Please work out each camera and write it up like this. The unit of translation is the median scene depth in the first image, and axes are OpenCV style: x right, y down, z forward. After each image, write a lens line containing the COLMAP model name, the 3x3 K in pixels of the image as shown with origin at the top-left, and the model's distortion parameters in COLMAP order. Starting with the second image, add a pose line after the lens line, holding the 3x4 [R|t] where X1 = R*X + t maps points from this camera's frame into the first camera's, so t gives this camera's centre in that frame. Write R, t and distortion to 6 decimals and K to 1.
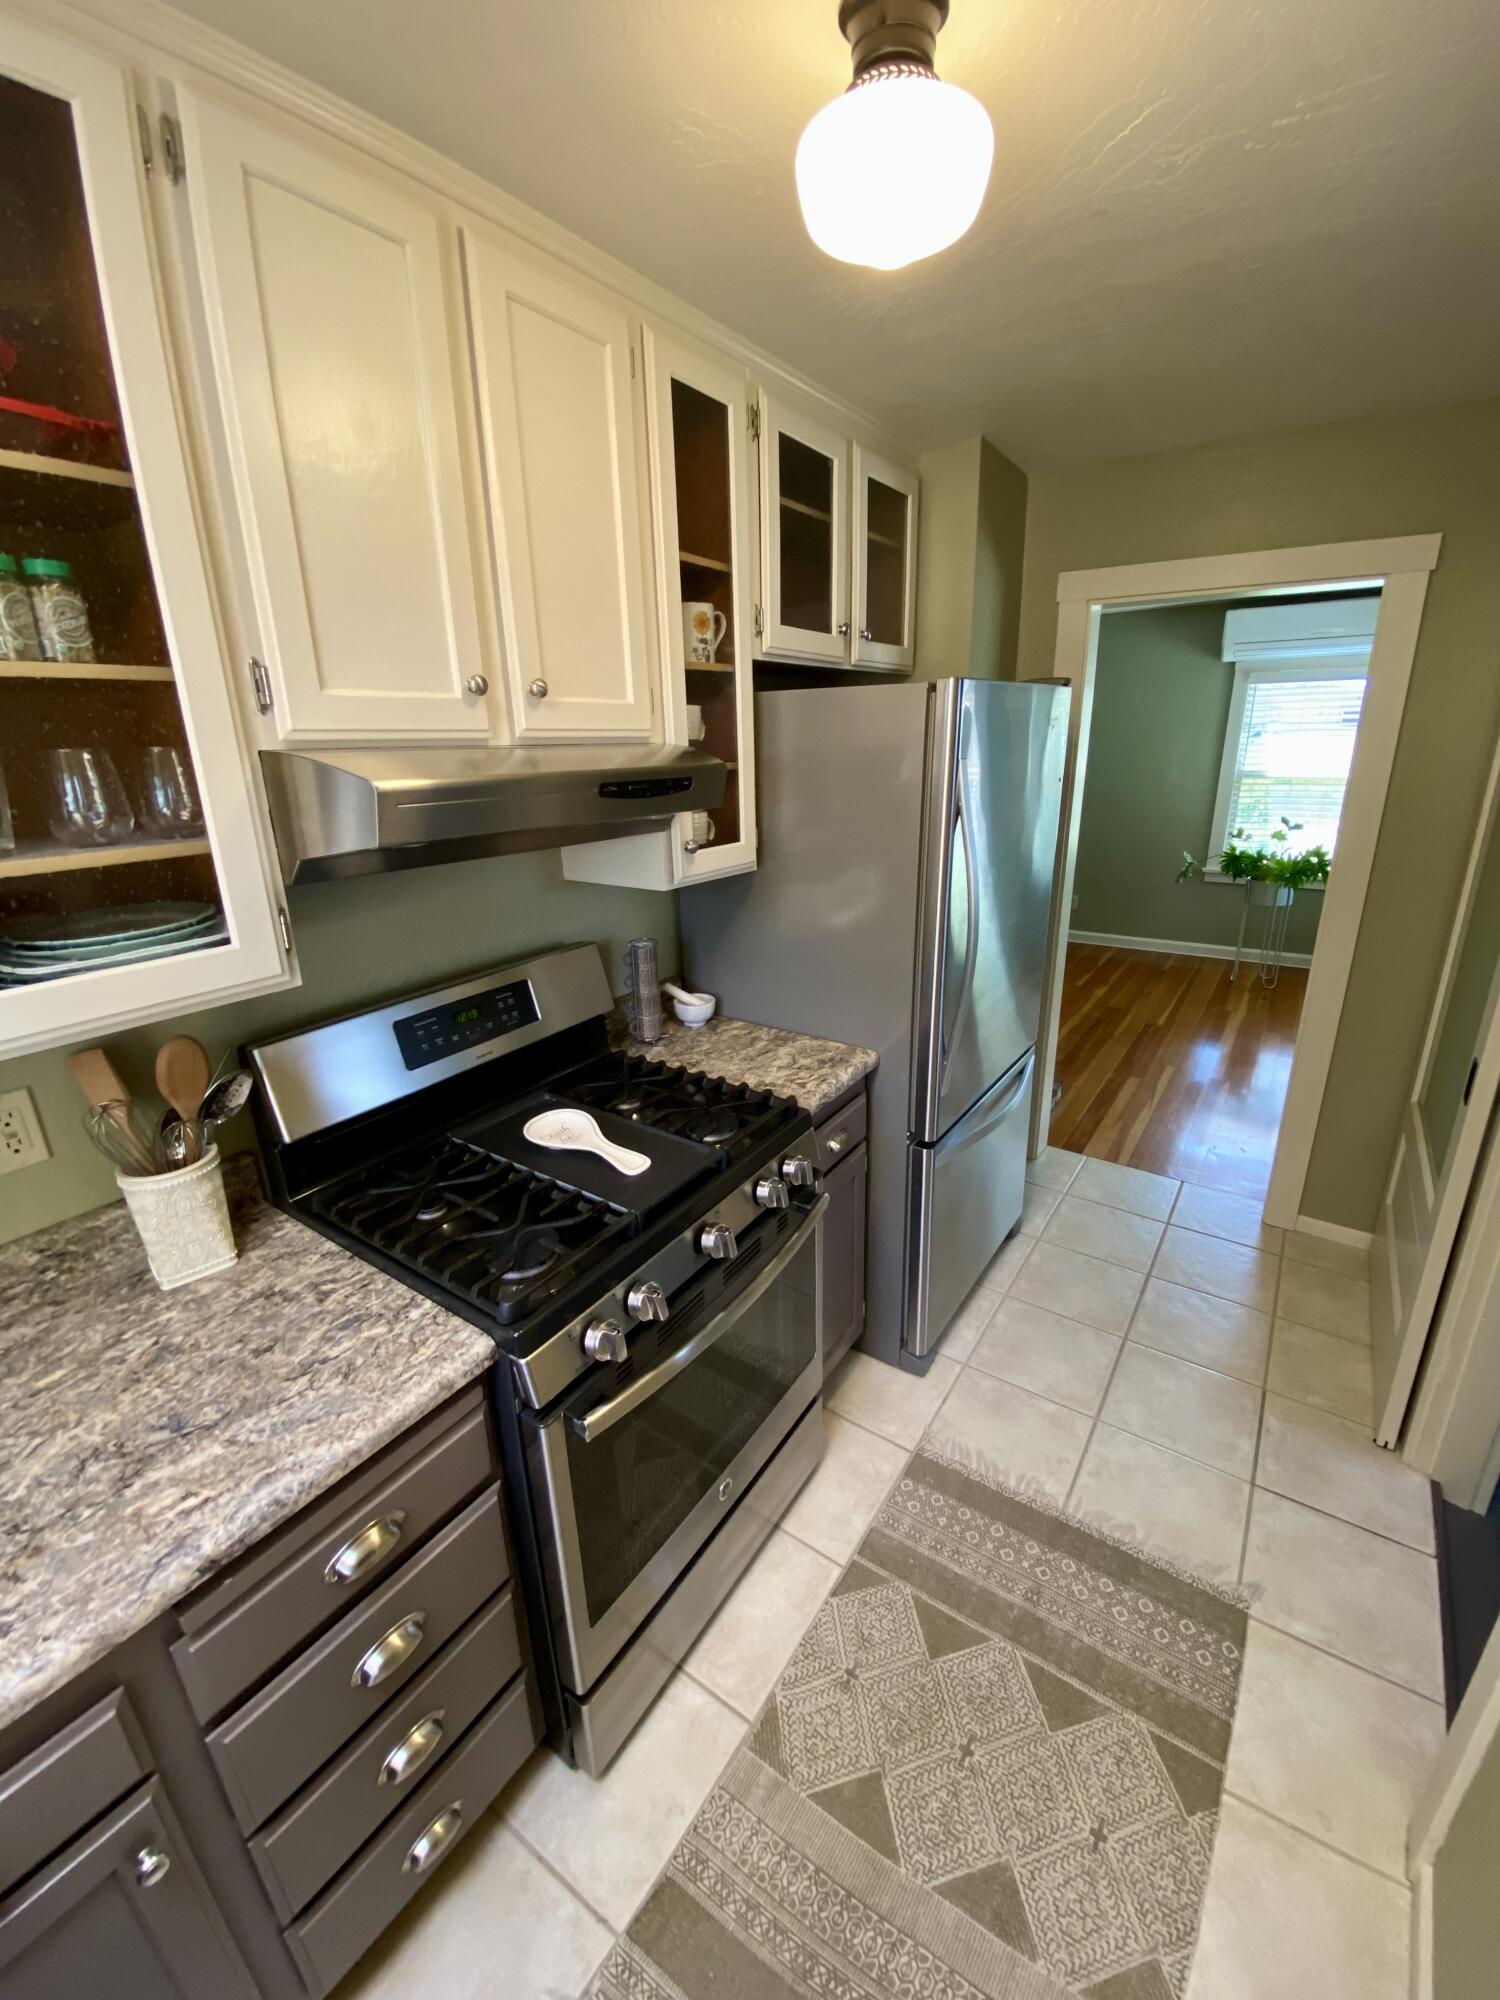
lens RADIAL K [[817.1, 0, 750.0], [0, 817.1, 1000.0], [0, 0, 1]] dist [0.017601, -0.016730]
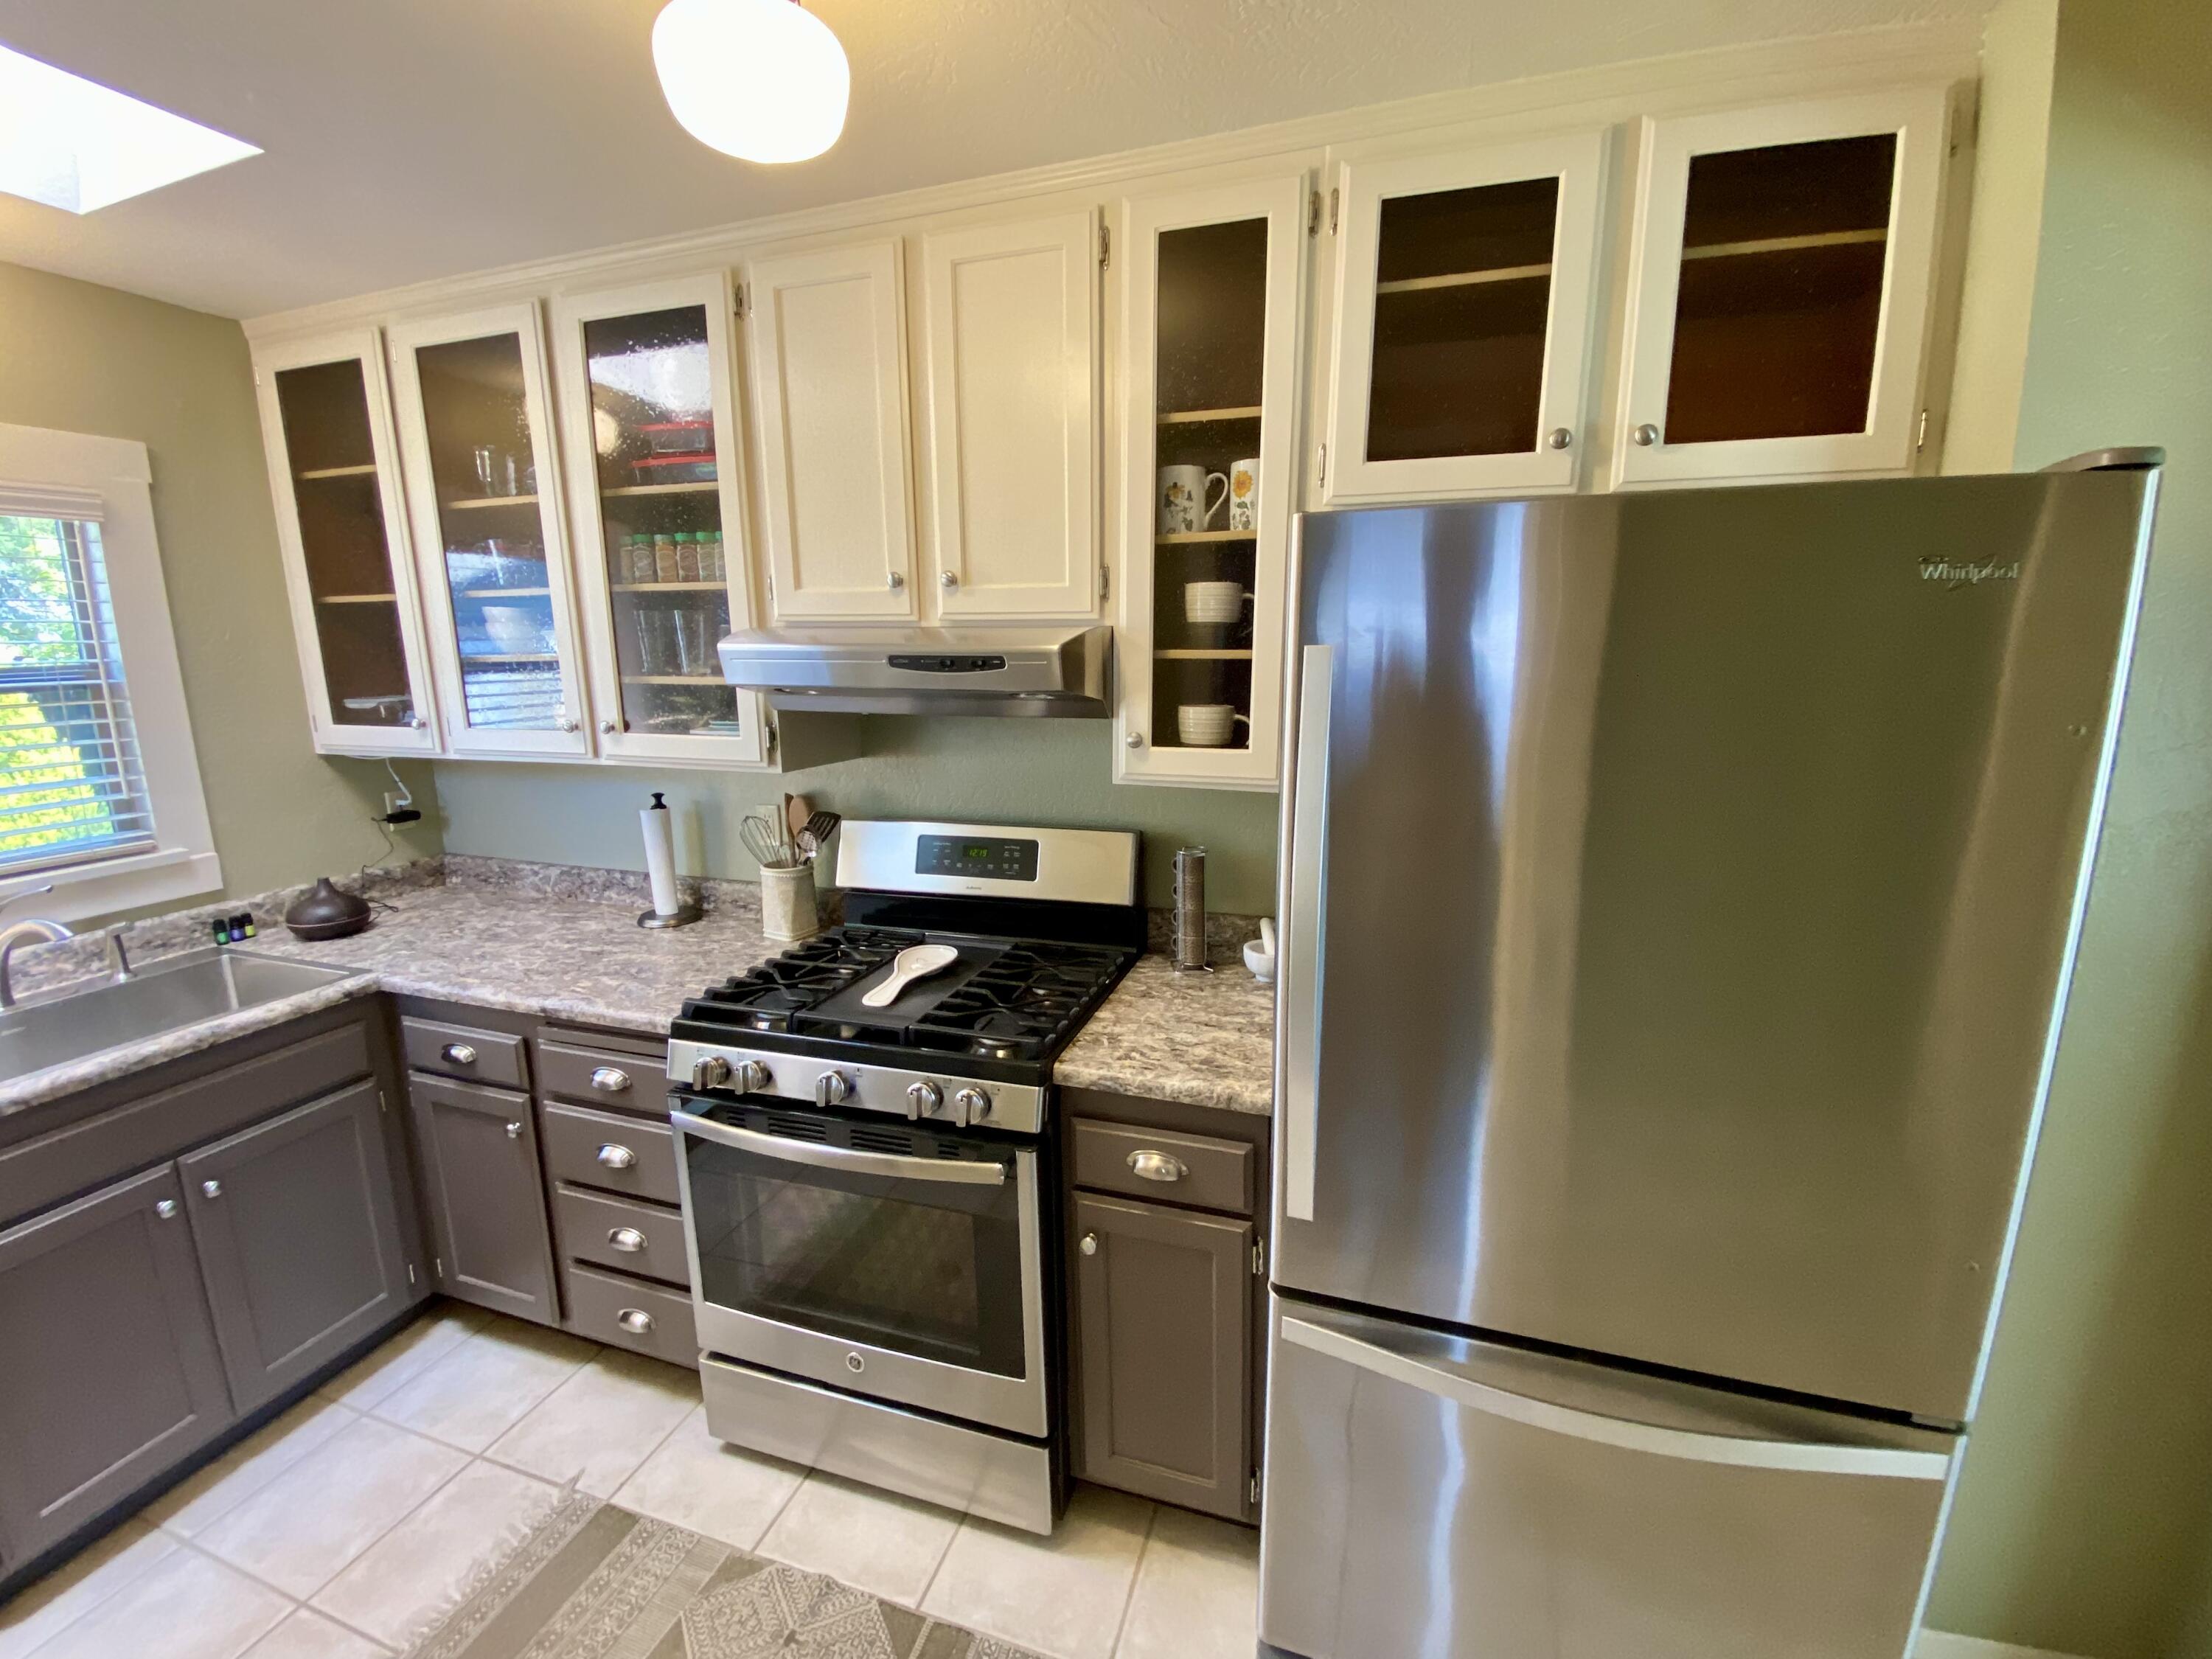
lens RADIAL K [[903.7, 0, 1106.0], [0, 903.7, 829.5], [0, 0, 1]] dist [0.017601, -0.016730]
pose [[0.286234, 0.205517, -0.935860, 1.027005], [-0.300132, 0.946803, 0.116124, -0.244774], [0.909940, 0.247643, 0.332689, 0.819340]]
